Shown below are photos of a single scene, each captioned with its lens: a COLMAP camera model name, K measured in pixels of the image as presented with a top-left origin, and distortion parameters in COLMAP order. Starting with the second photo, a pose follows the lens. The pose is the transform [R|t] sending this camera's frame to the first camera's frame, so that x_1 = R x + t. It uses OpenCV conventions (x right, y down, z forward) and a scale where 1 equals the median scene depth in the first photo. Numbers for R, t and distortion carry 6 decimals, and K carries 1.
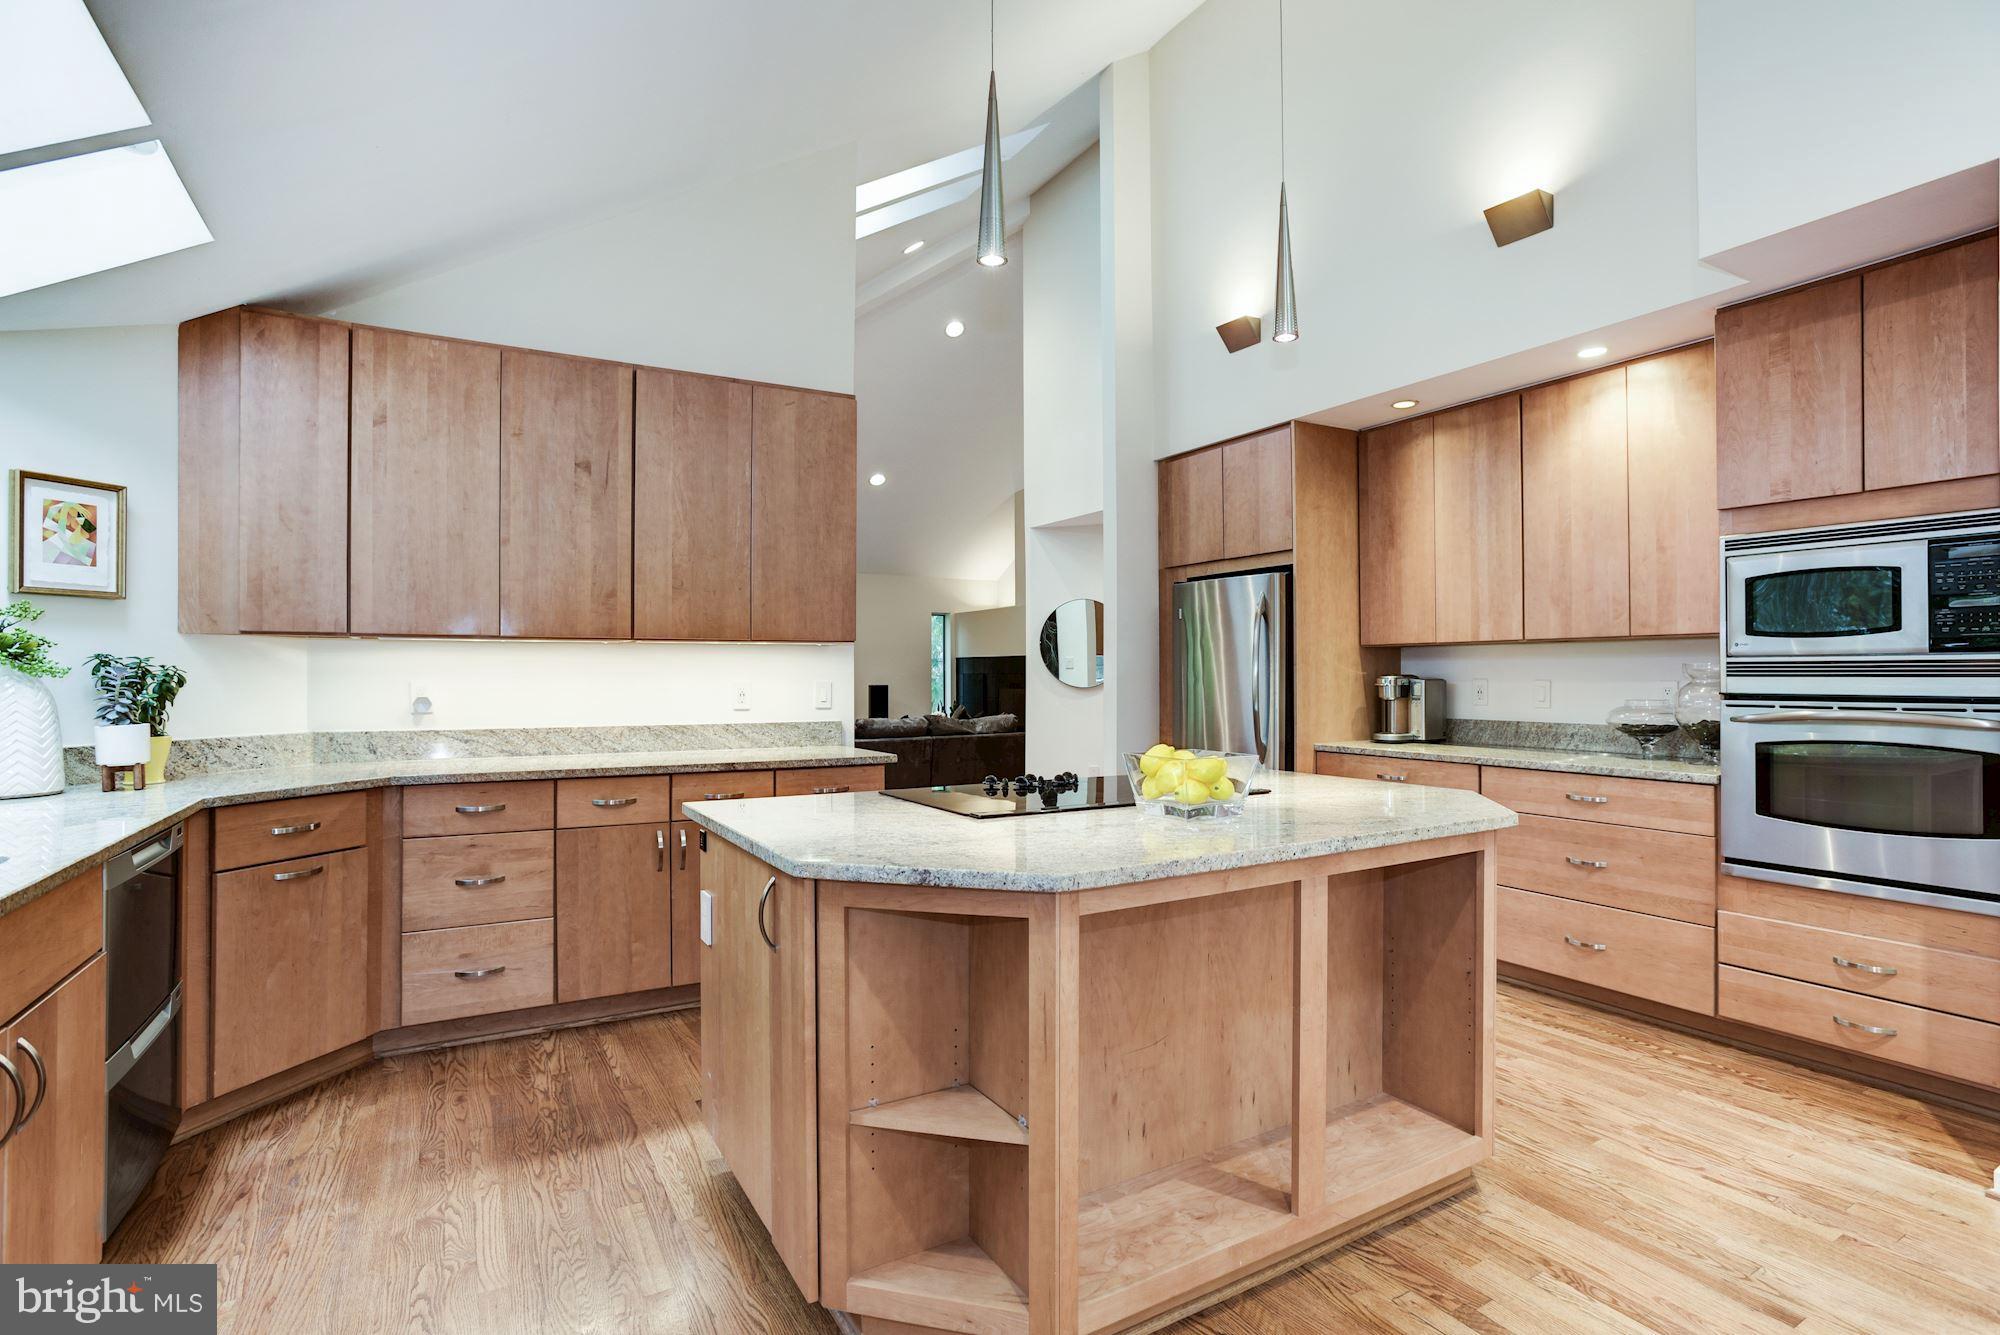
lens RADIAL K [[964.4, 0, 1004.9], [0, 964.4, 674.0], [0, 0, 1]] dist [-0.059283, 0.029626]
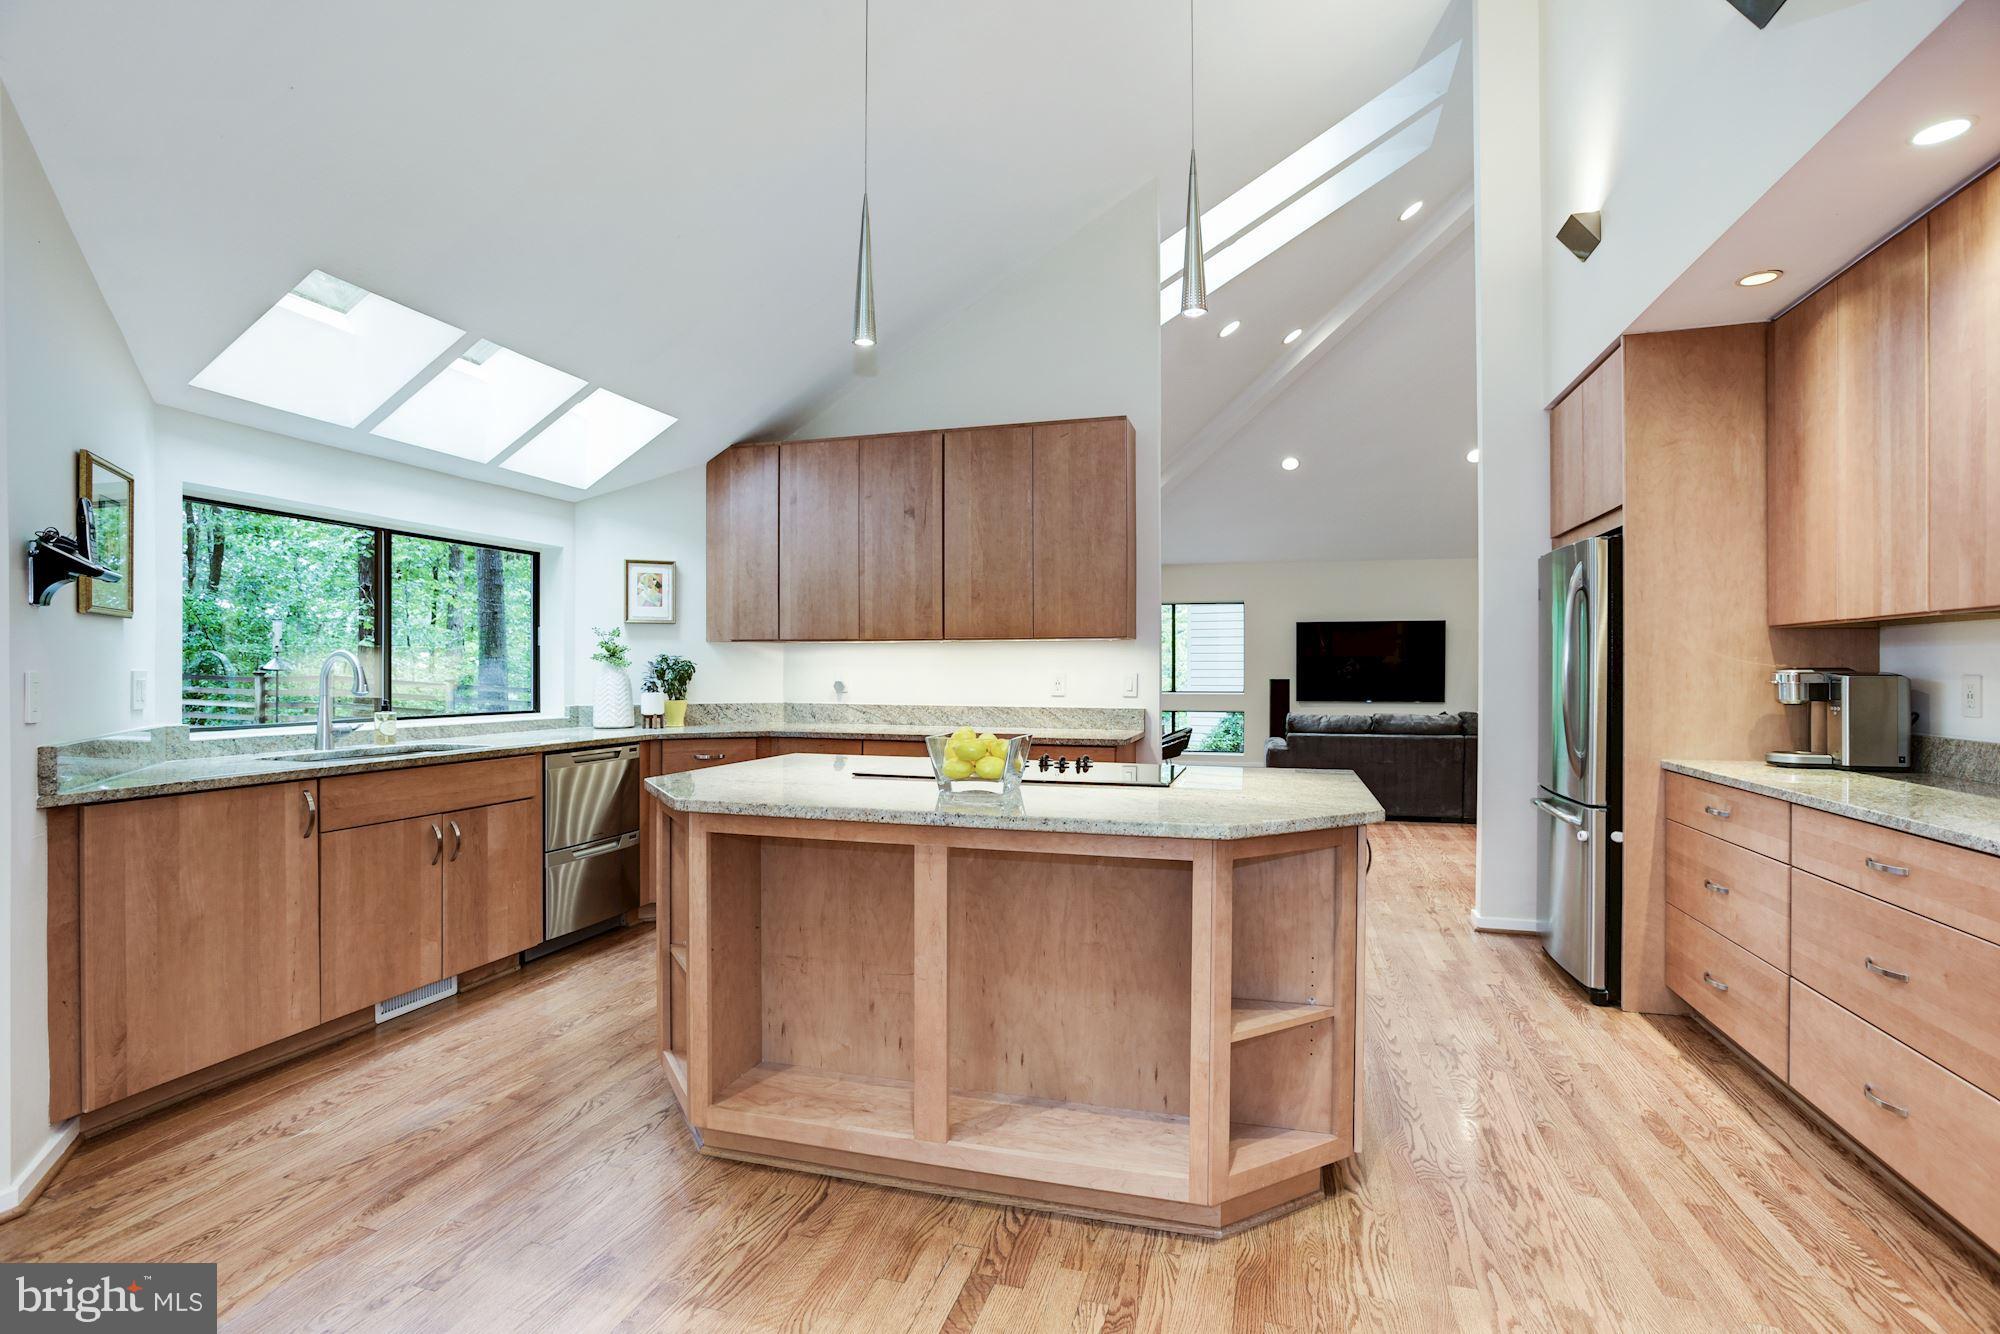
lens RADIAL K [[964.4, 0, 1004.9], [0, 964.4, 673.5], [0, 0, 1]] dist [-0.059283, 0.029626]
pose [[0.687655, 0.006044, -0.726013, 0.668102], [-0.001705, 0.999976, 0.006710, 0.001636], [0.726036, -0.003376, 0.687648, 0.158952]]
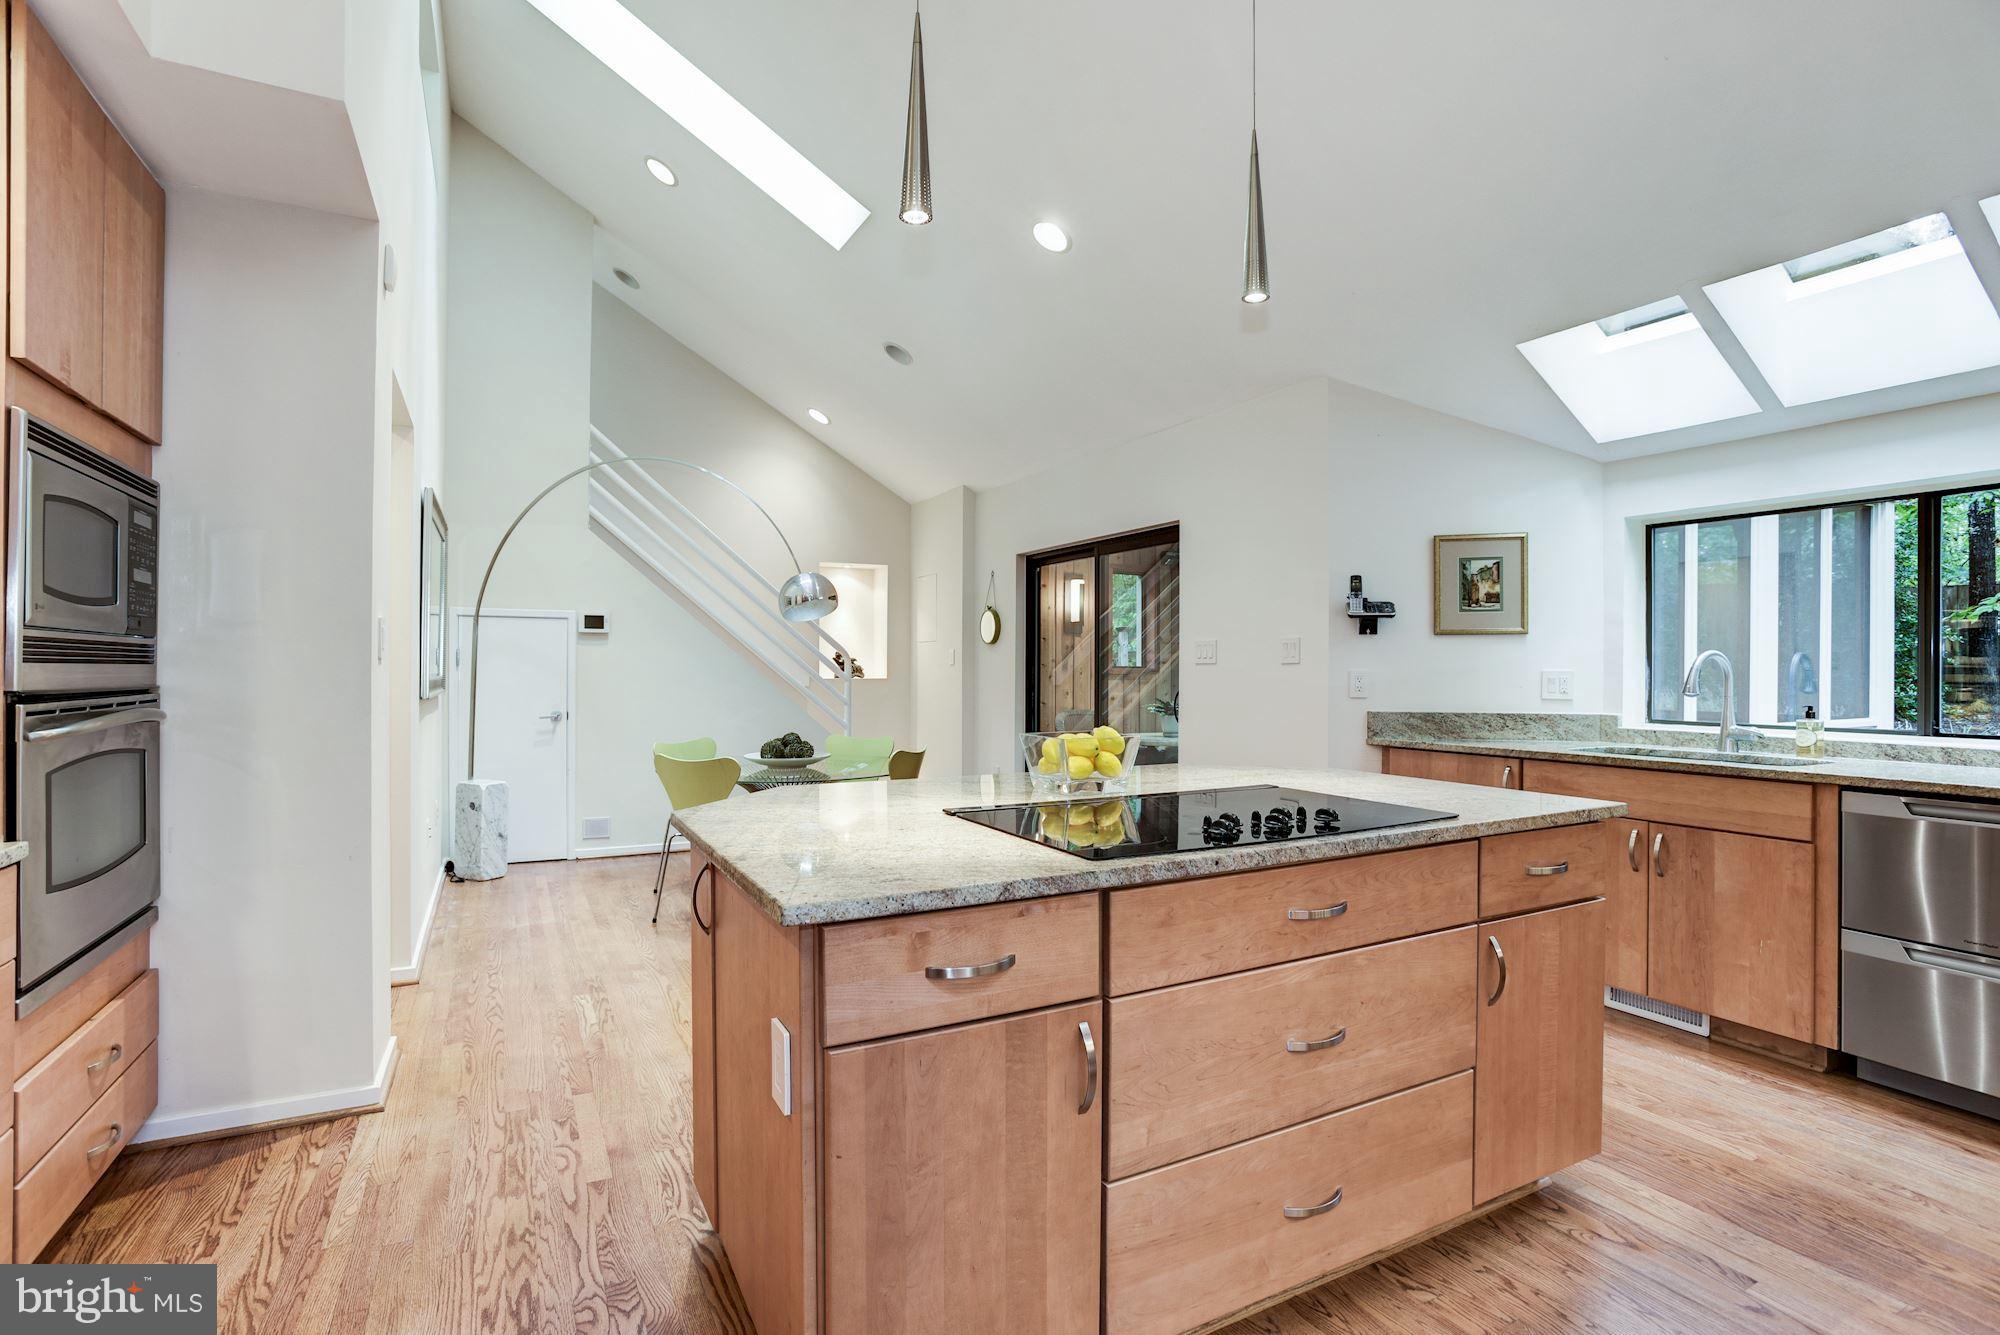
lens RADIAL K [[964.4, 0, 1004.9], [0, 964.4, 674.0], [0, 0, 1]] dist [-0.059283, 0.029626]
pose [[-0.998873, -0.002227, 0.047400, 0.145120], [-0.001974, 0.999984, 0.005382, 0.005650], [-0.047411, 0.005282, -0.998861, 1.365849]]
